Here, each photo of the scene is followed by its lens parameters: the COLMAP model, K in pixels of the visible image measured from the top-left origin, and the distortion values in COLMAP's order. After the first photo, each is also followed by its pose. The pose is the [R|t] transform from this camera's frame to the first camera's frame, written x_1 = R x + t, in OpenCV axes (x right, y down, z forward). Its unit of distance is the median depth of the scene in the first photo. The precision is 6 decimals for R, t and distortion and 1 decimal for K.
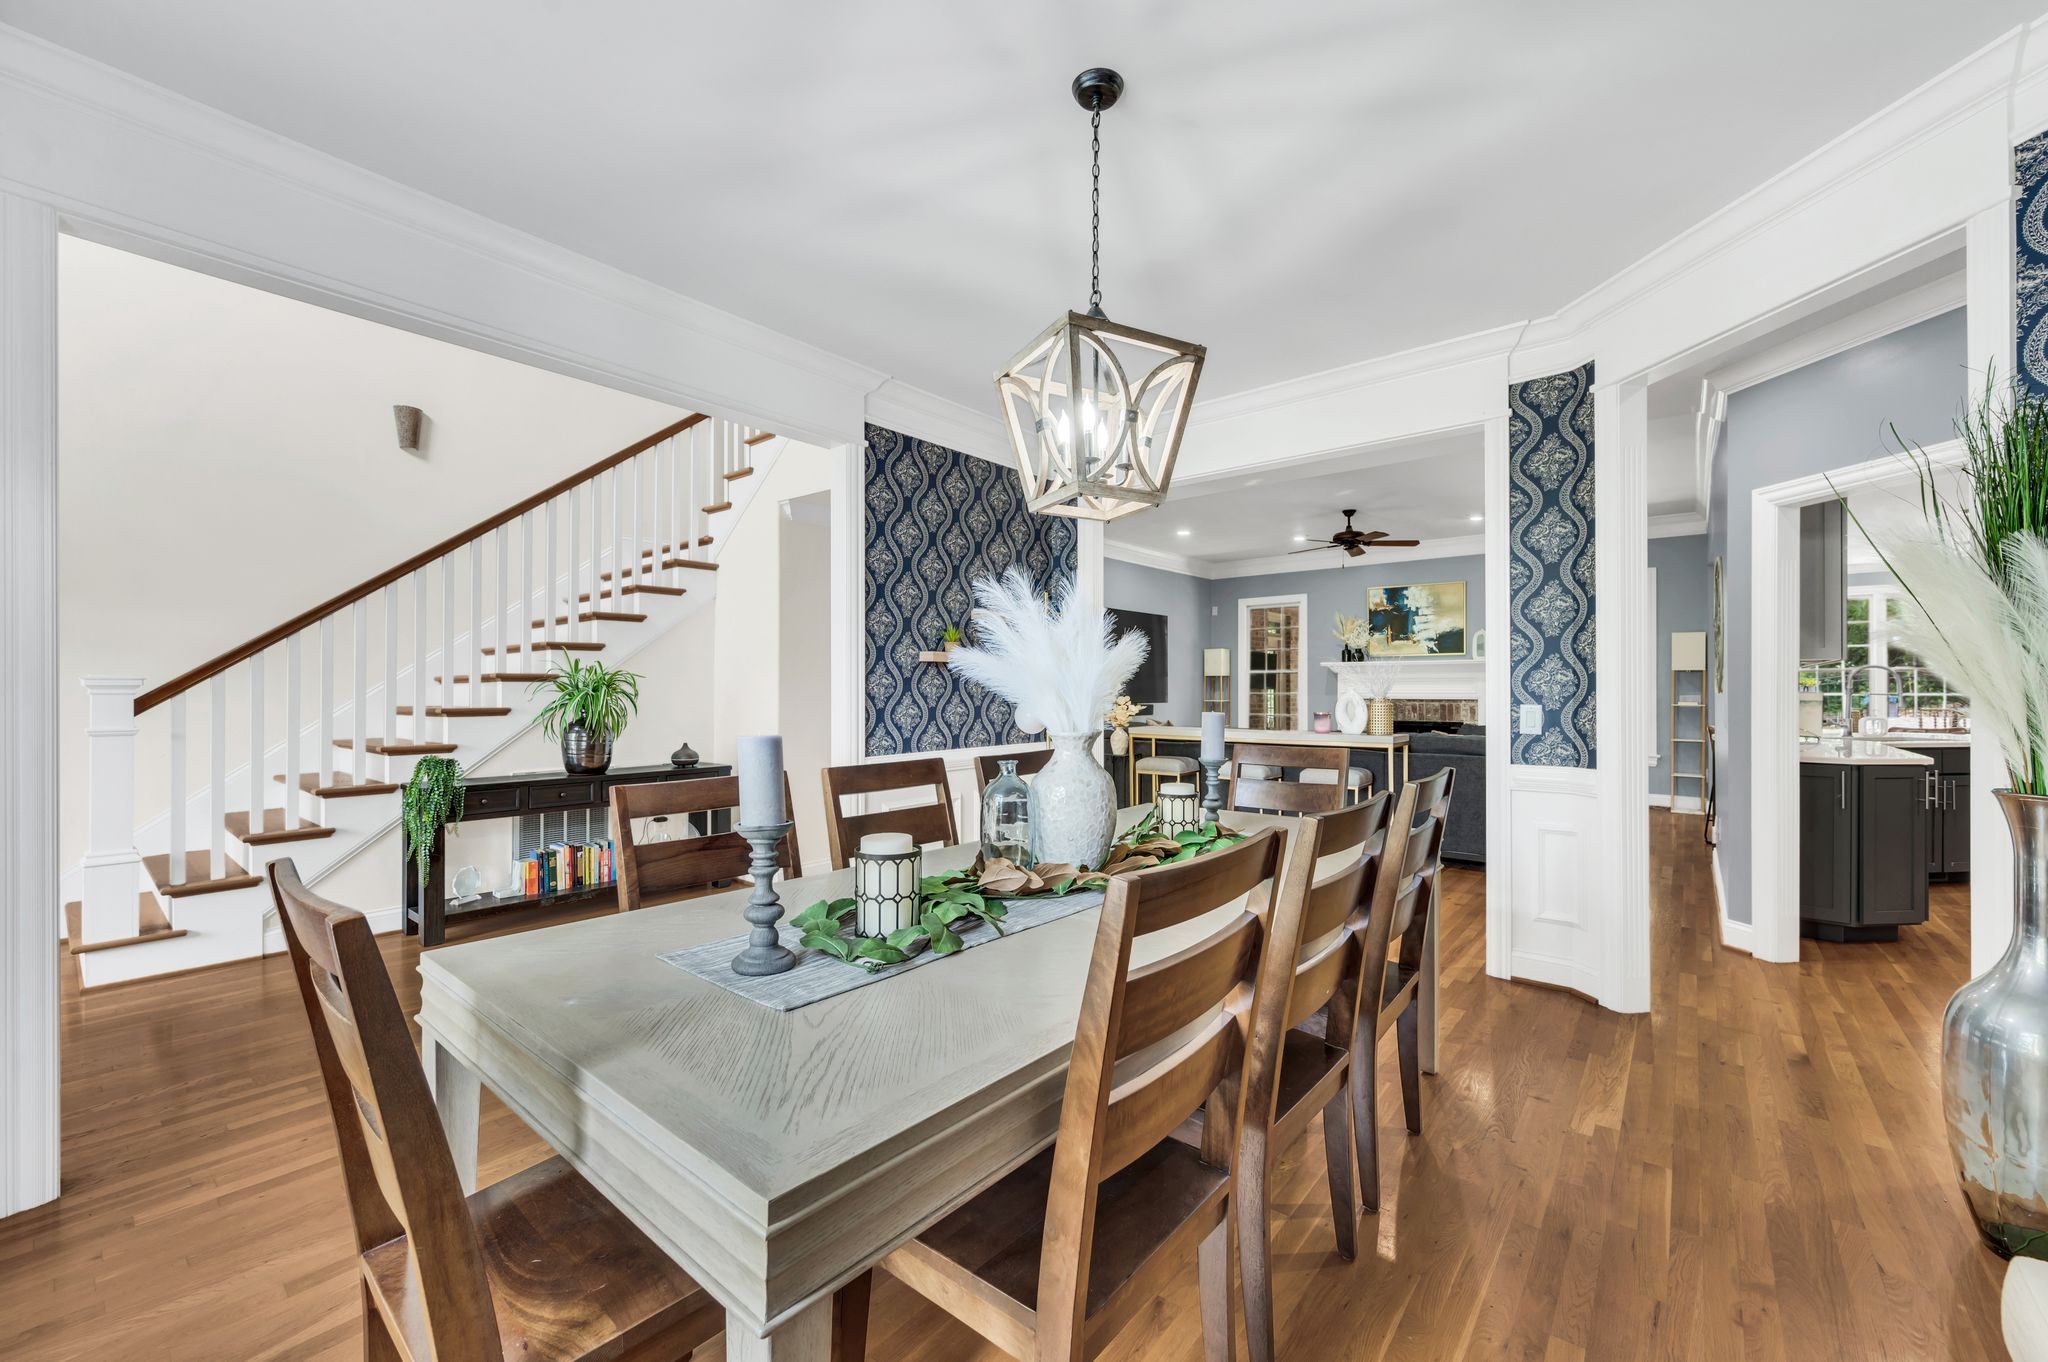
lens RADIAL K [[814.4, 0, 1044.6], [0, 814.4, 679.4], [0, 0, 1]] dist [-0.000383, 0.000037]
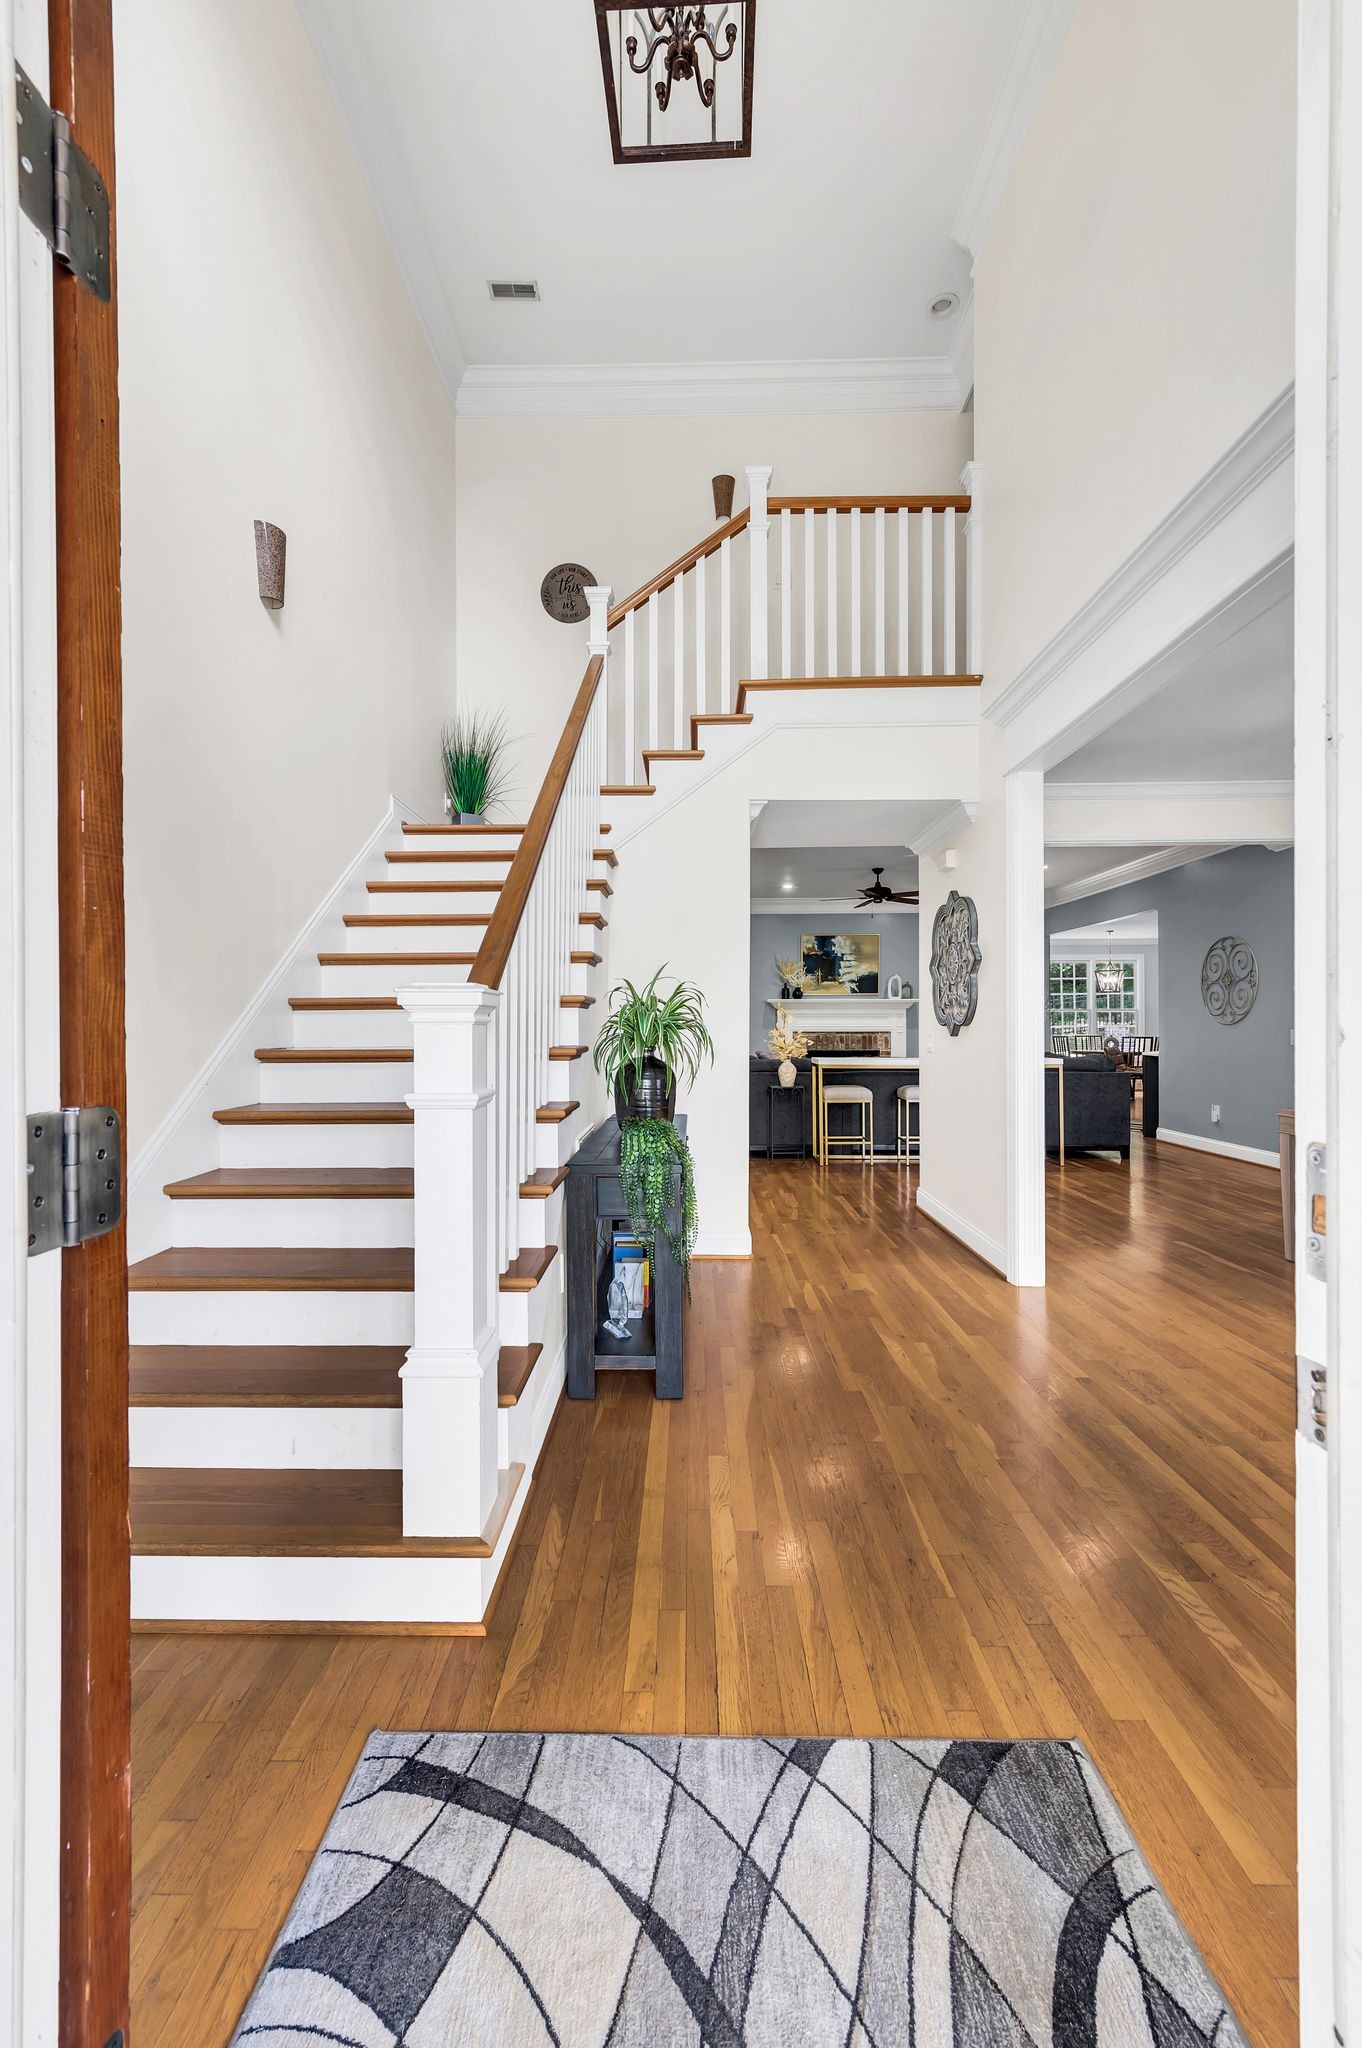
lens RADIAL K [[814.4, 0, 676.6], [0, 814.4, 1020.8], [0, 0, 1]] dist [-0.000383, 0.000037]
pose [[0.807580, -0.000941, 0.589757, -0.454846], [-0.005940, 0.999935, 0.009729, -0.001349], [-0.589727, -0.011360, 0.807522, 0.197543]]
